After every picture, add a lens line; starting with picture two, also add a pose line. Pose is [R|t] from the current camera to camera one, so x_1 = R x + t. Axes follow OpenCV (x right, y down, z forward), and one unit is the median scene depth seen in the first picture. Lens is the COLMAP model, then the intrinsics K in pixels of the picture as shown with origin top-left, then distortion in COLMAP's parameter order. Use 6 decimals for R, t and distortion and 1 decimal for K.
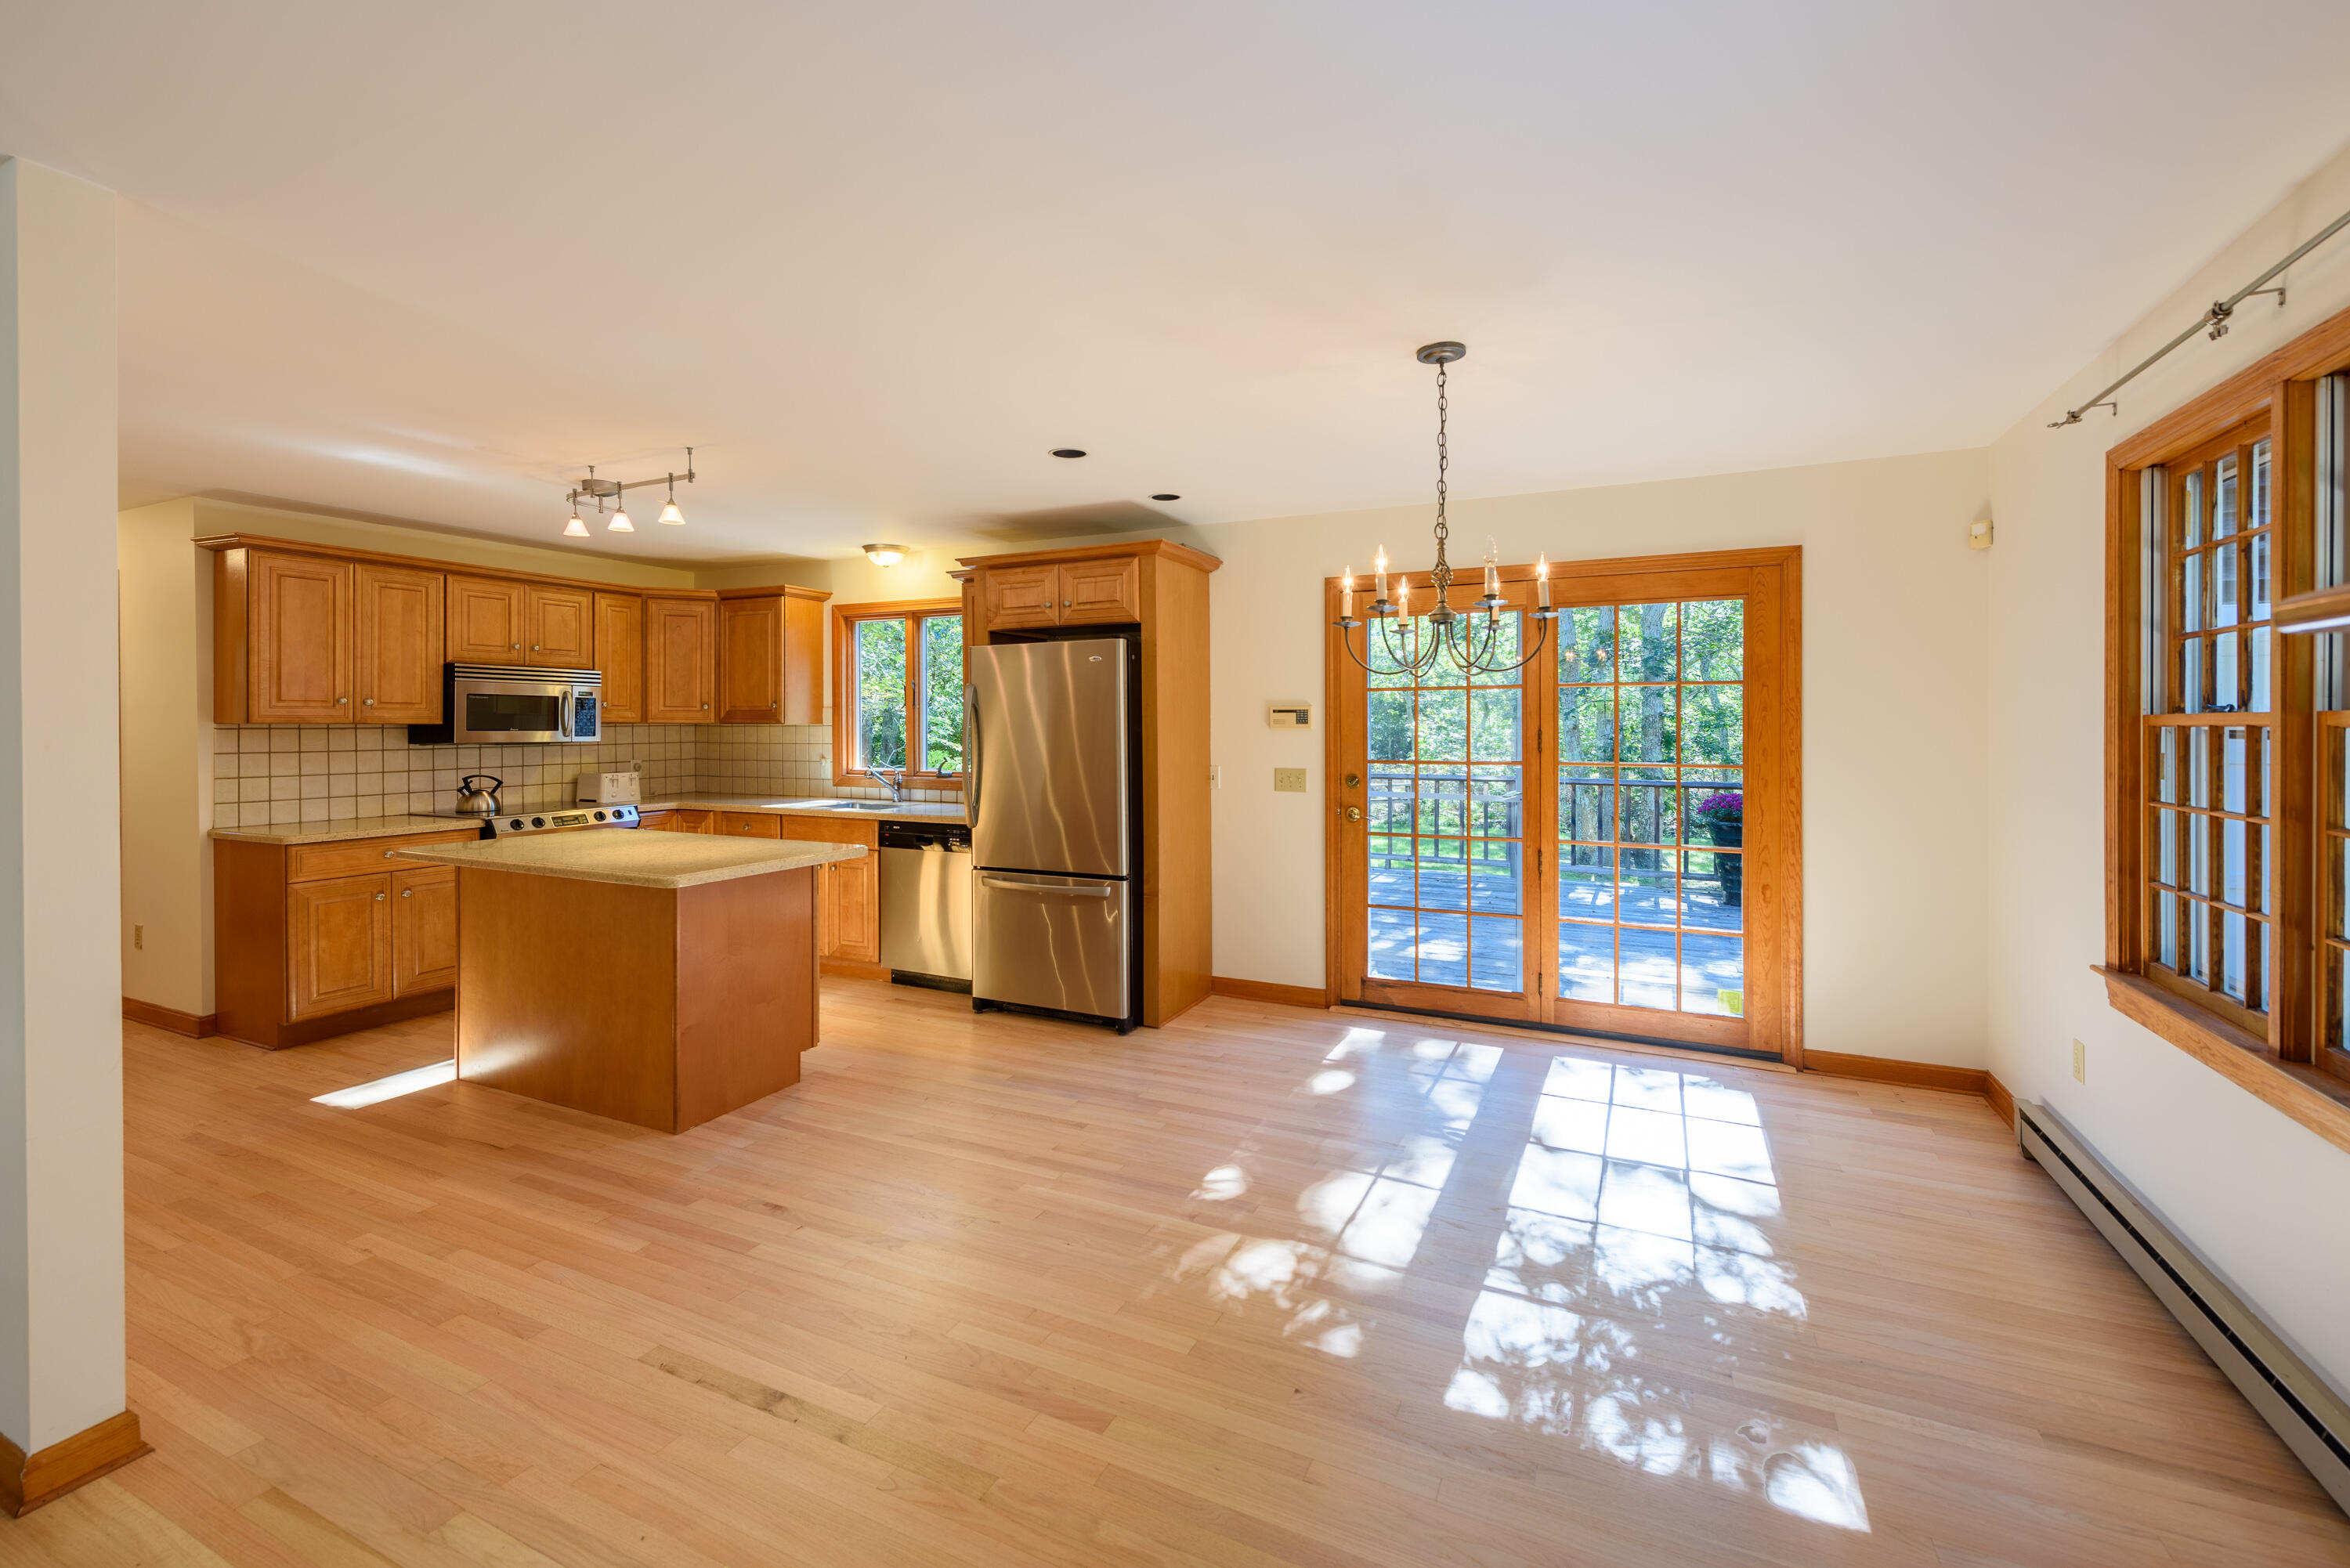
lens RADIAL K [[997.1, 0, 1229.7], [0, 997.1, 736.7], [0, 0, 1]] dist [0.001470, -0.000378]
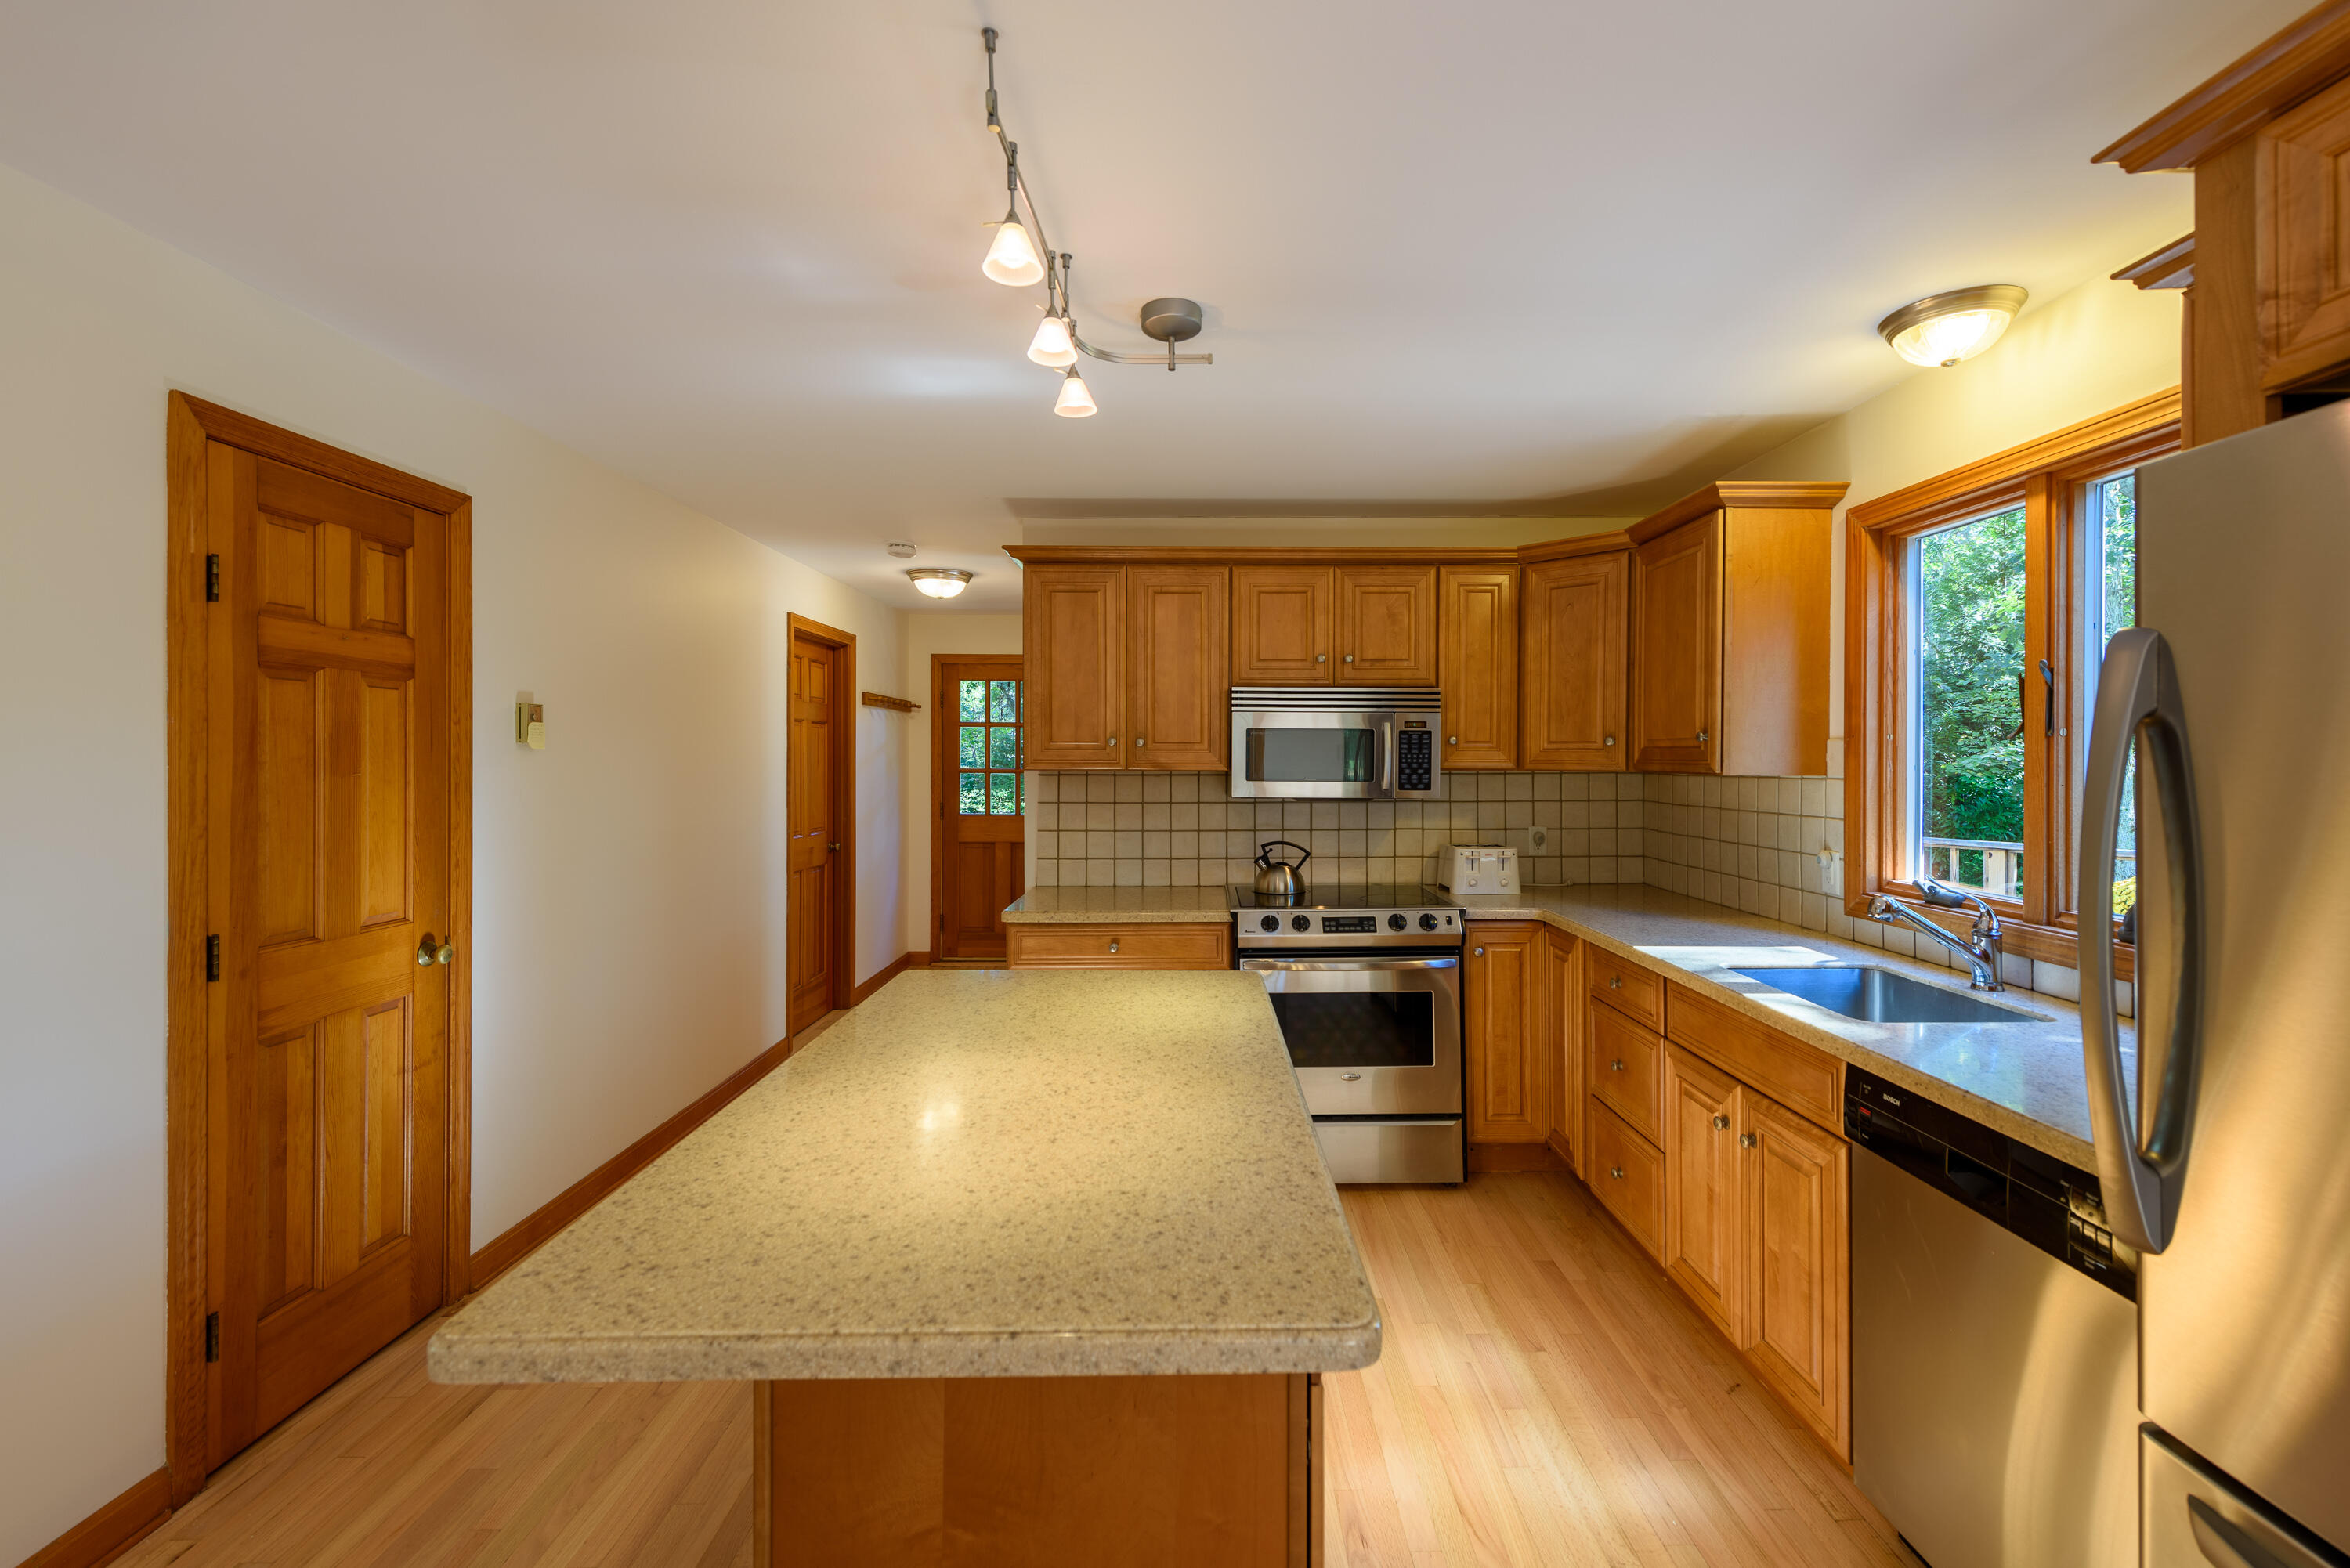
lens RADIAL K [[995.7, 0, 1179.5], [0, 995.7, 767.4], [0, 0, 1]] dist [0.008552, -0.000369]
pose [[0.402420, 0.008738, -0.915414, -0.138322], [-0.013070, 0.999907, 0.003799, -0.018631], [0.915362, 0.010436, 0.402497, 0.707886]]
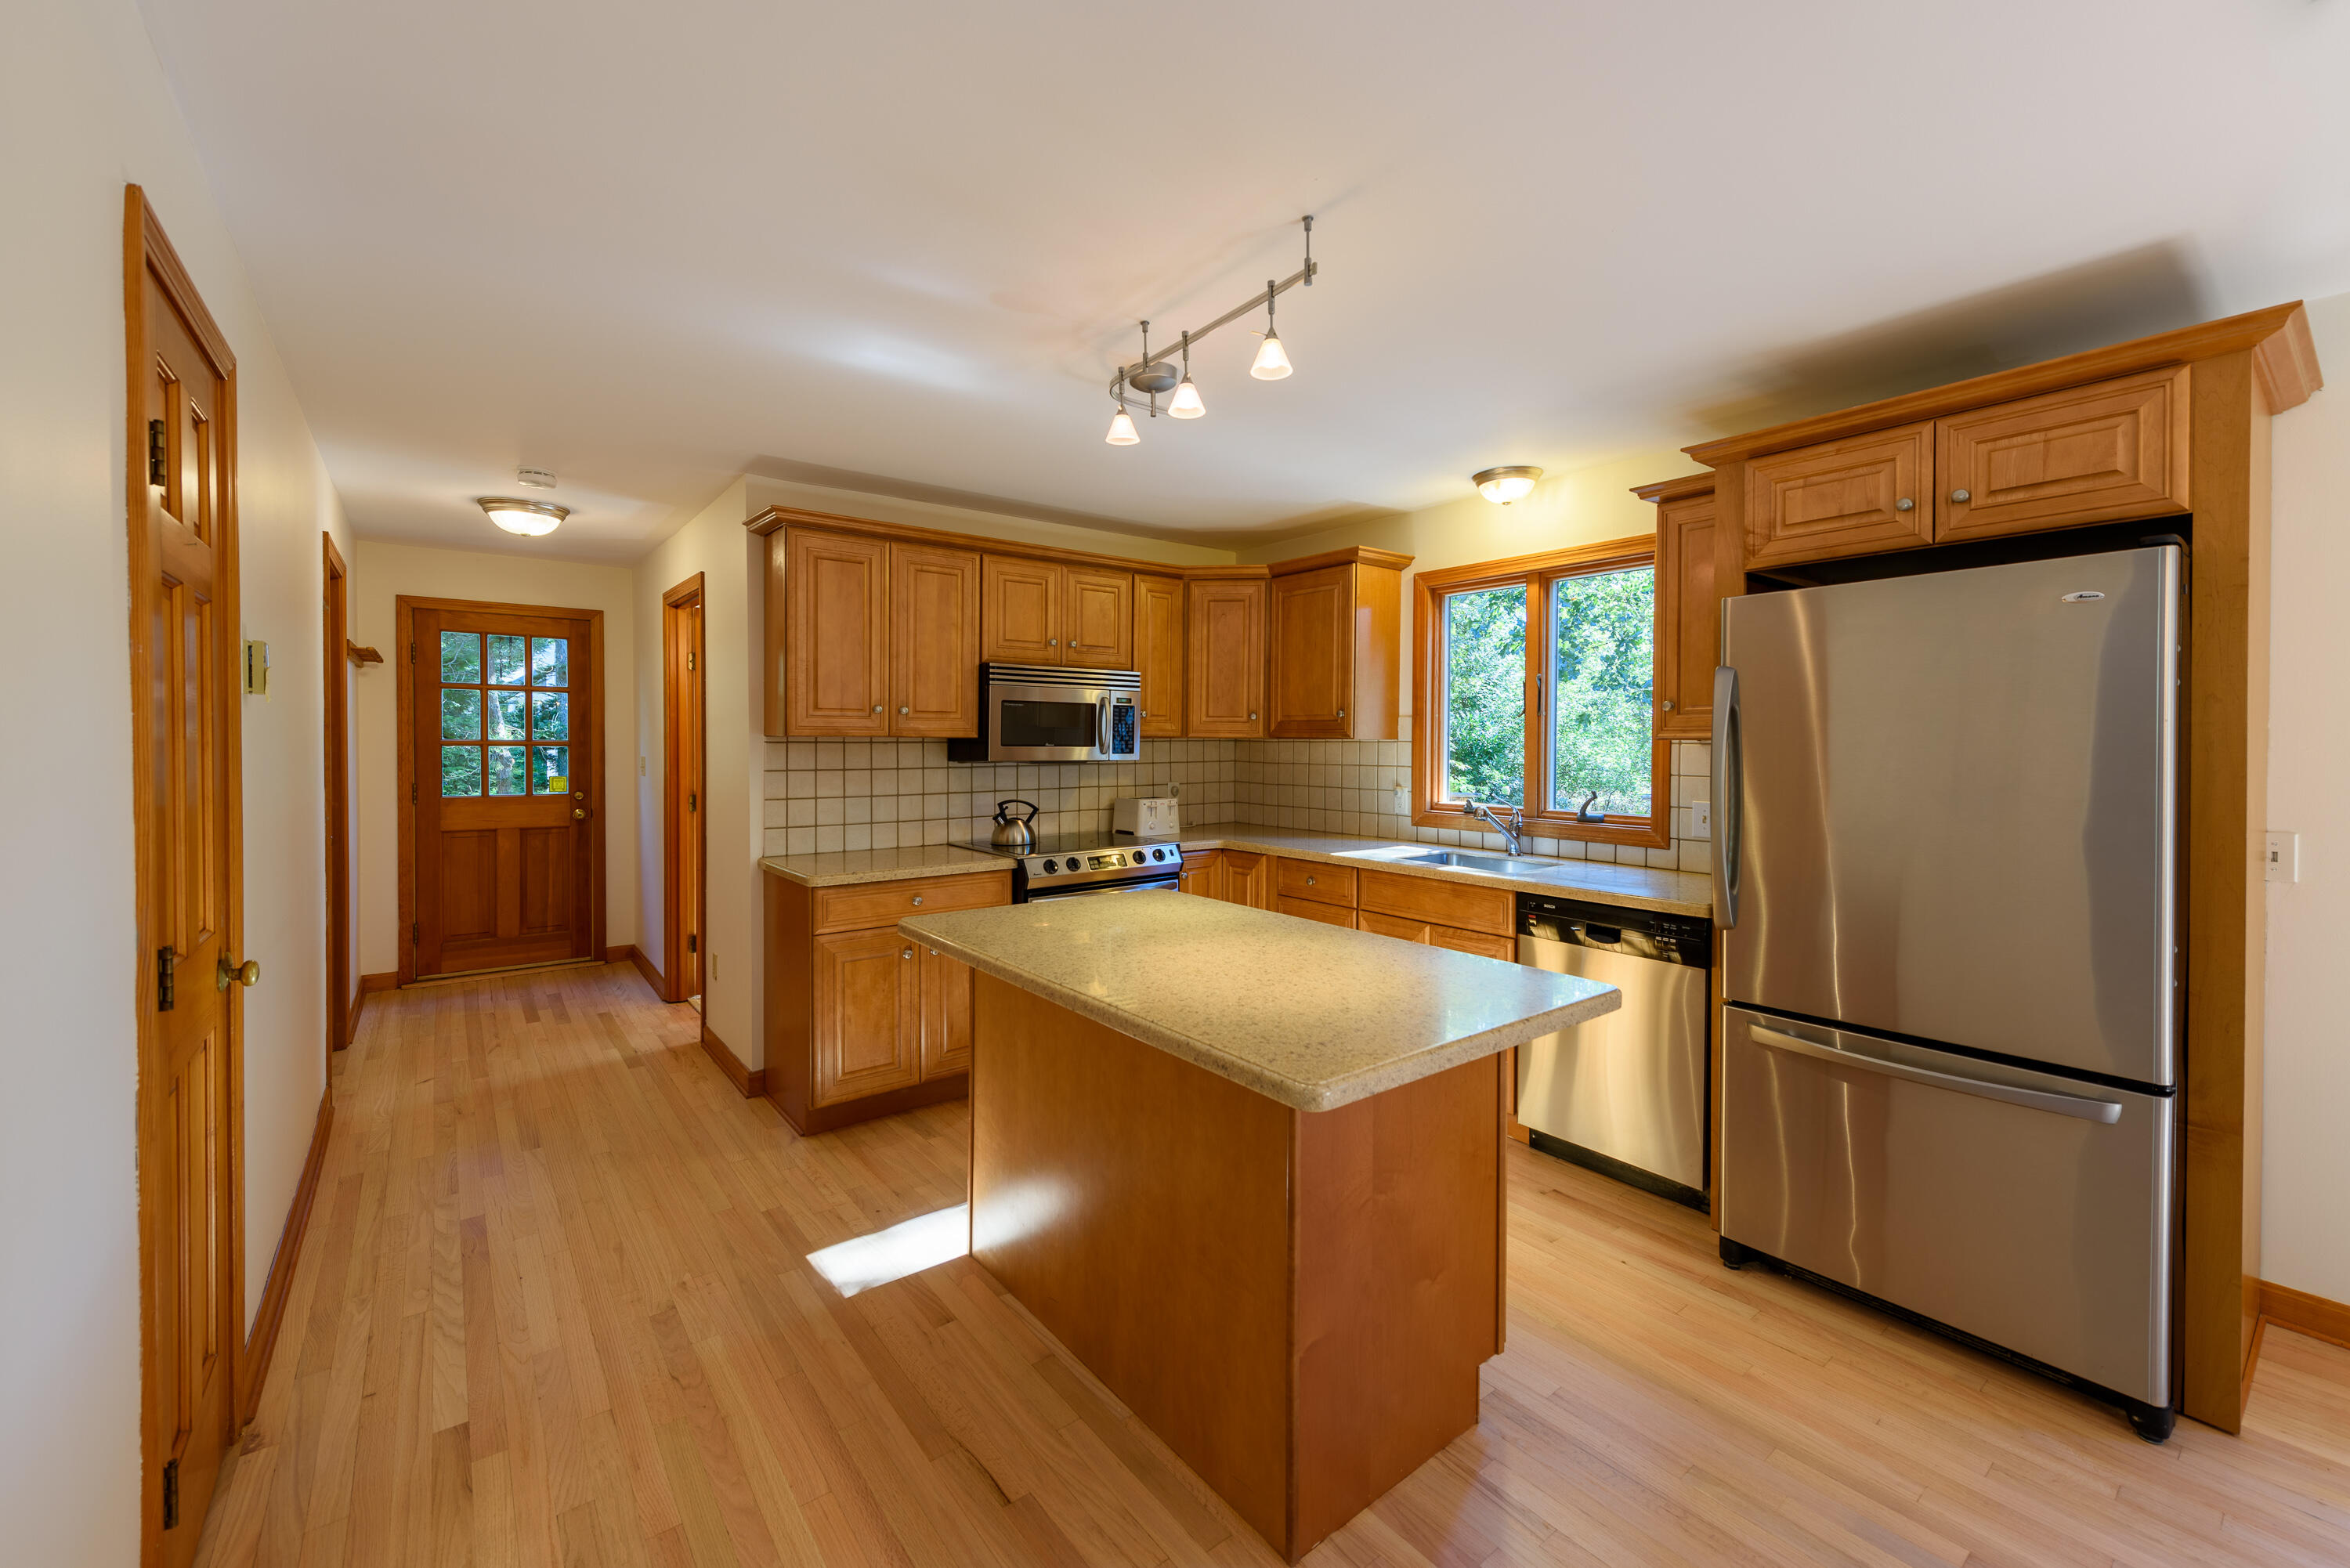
lens RADIAL K [[977.4, 0, 1201.6], [0, 977.4, 766.4], [0, 0, 1]] dist [0.009458, -0.000074]
pose [[0.886032, 0.015969, -0.463350, -0.266769], [-0.009446, 0.999821, 0.016396, -0.004293], [0.463529, -0.010151, 0.886024, 0.393174]]
